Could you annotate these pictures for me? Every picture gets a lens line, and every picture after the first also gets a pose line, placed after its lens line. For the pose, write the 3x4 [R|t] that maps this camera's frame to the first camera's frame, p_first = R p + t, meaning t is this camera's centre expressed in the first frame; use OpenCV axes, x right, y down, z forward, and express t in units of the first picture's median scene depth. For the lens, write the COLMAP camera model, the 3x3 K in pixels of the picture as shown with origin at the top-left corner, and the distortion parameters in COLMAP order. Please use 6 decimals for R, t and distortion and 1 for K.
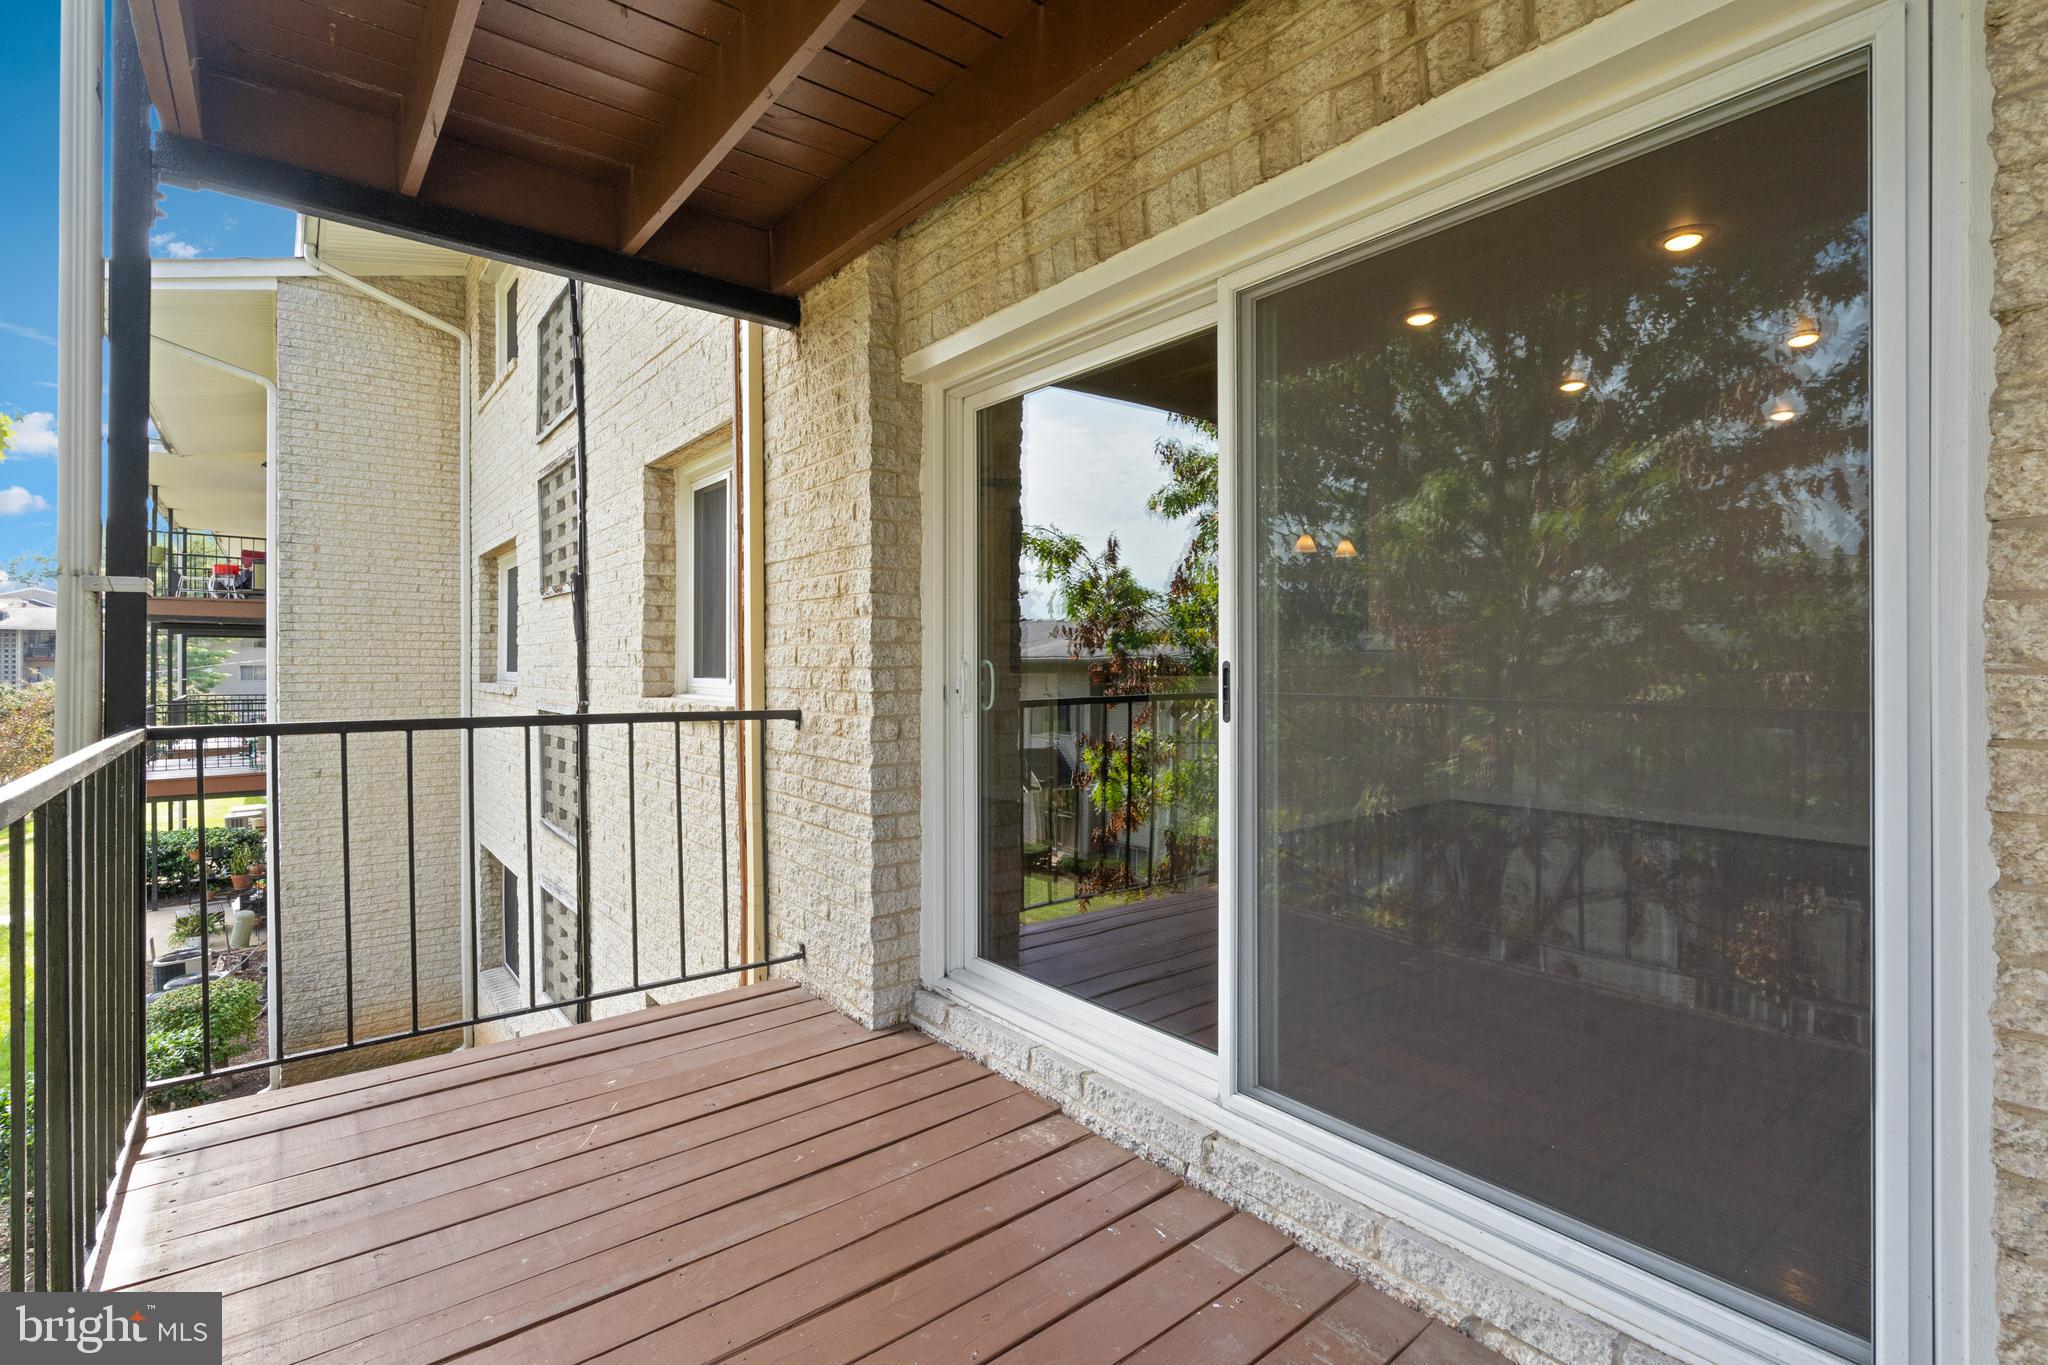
lens RADIAL K [[924.3, 0, 1005.3], [0, 924.3, 681.1], [0, 0, 1]] dist [-0.002175, 0.000281]
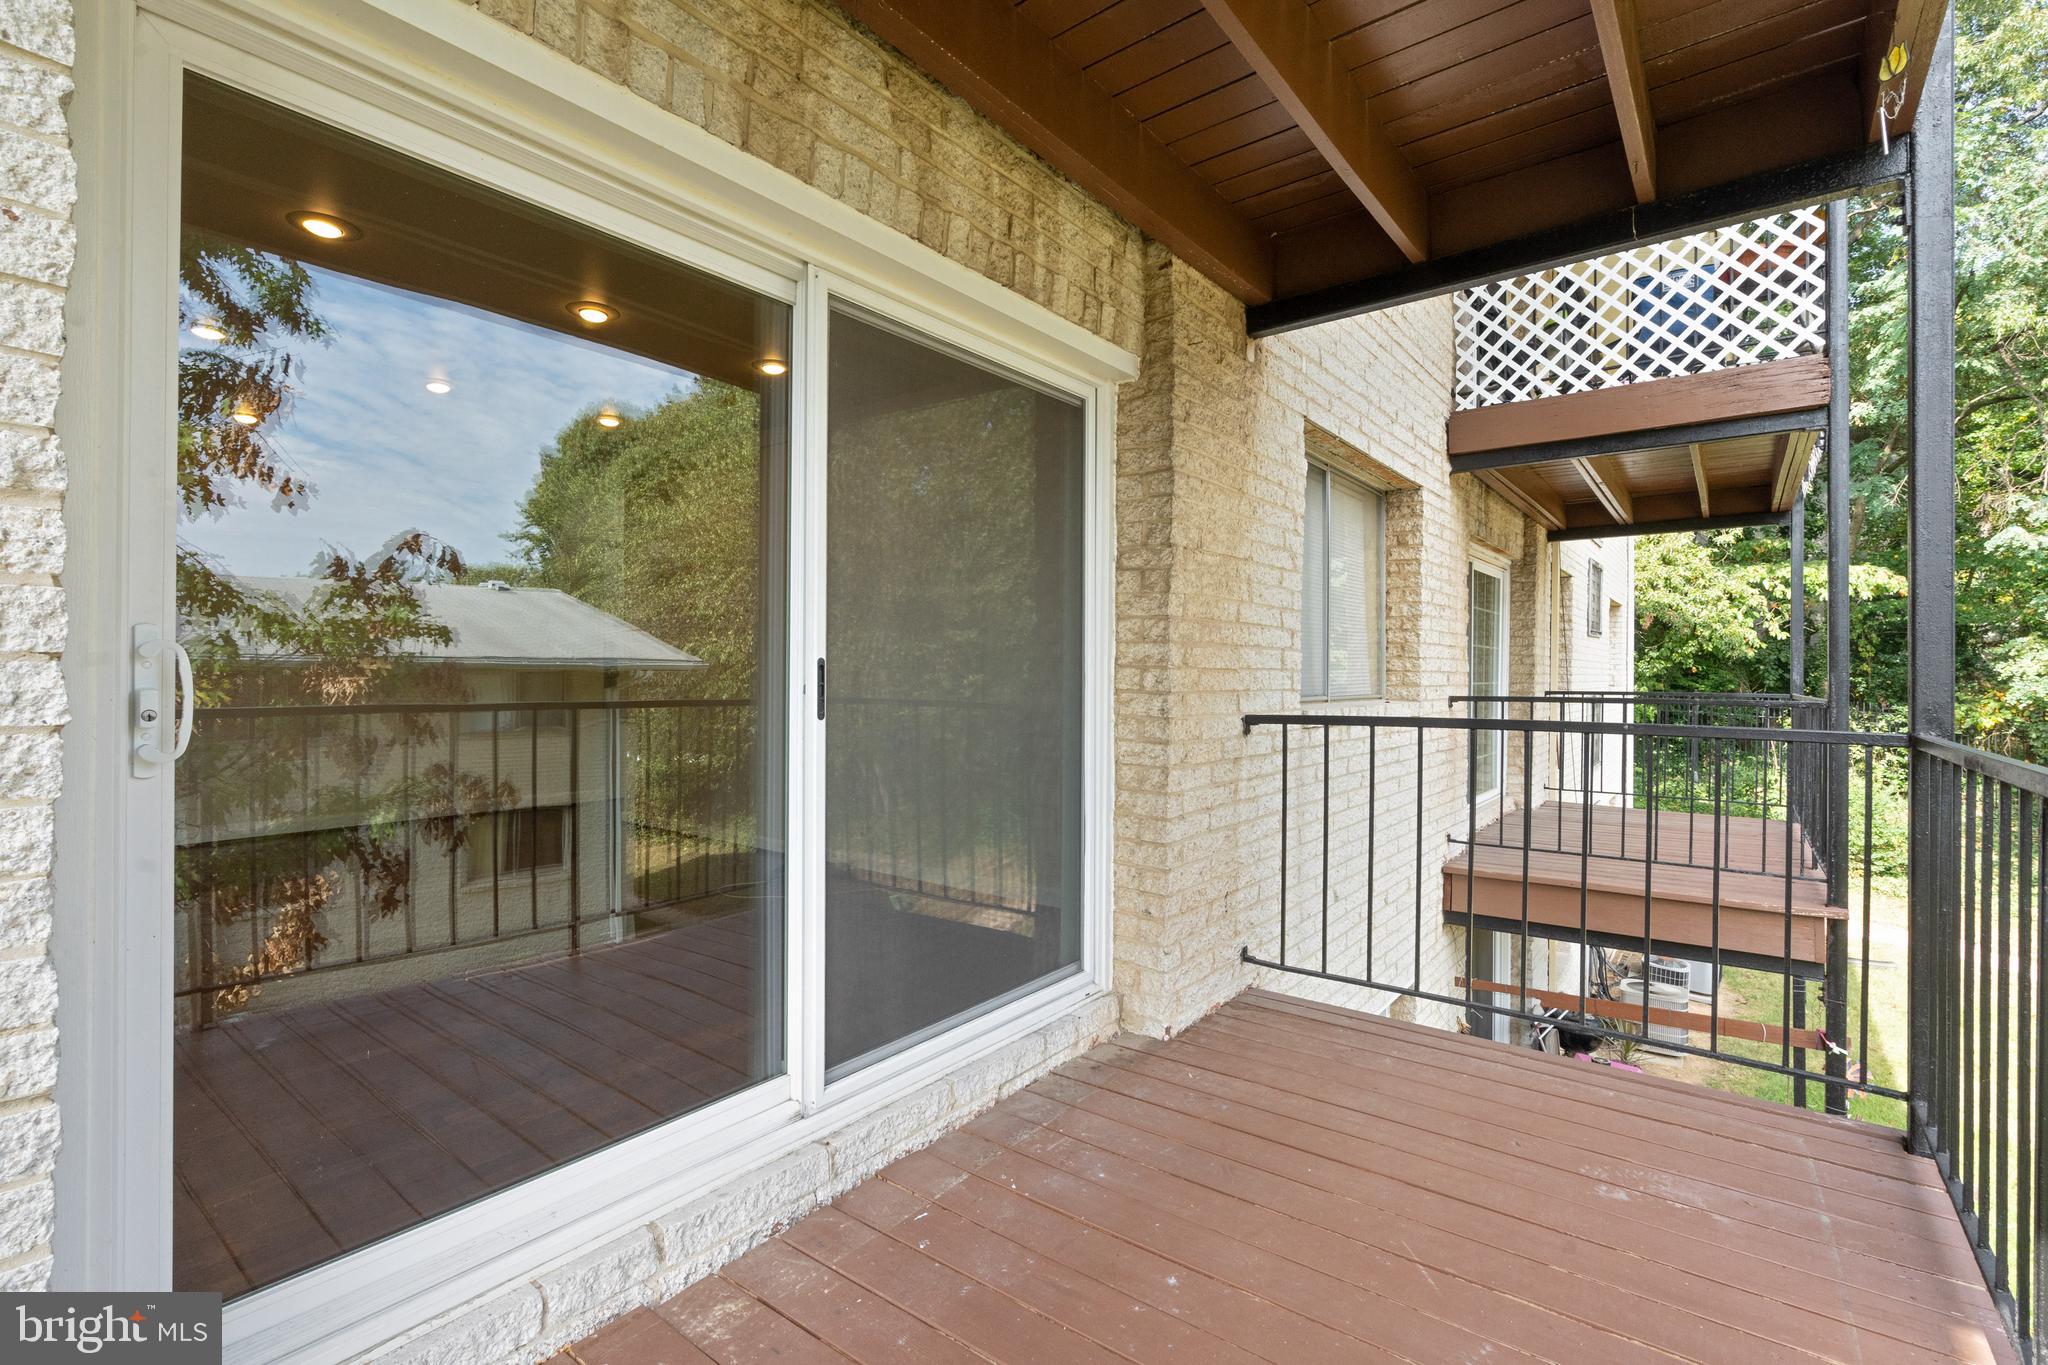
lens RADIAL K [[924.3, 0, 1005.3], [0, 924.3, 681.1], [0, 0, 1]] dist [-0.002175, 0.000281]
pose [[-0.224748, -0.009867, 0.974367, -0.795717], [0.010132, 0.999871, 0.012462, -0.007915], [-0.974364, 0.012673, -0.224619, 1.064794]]
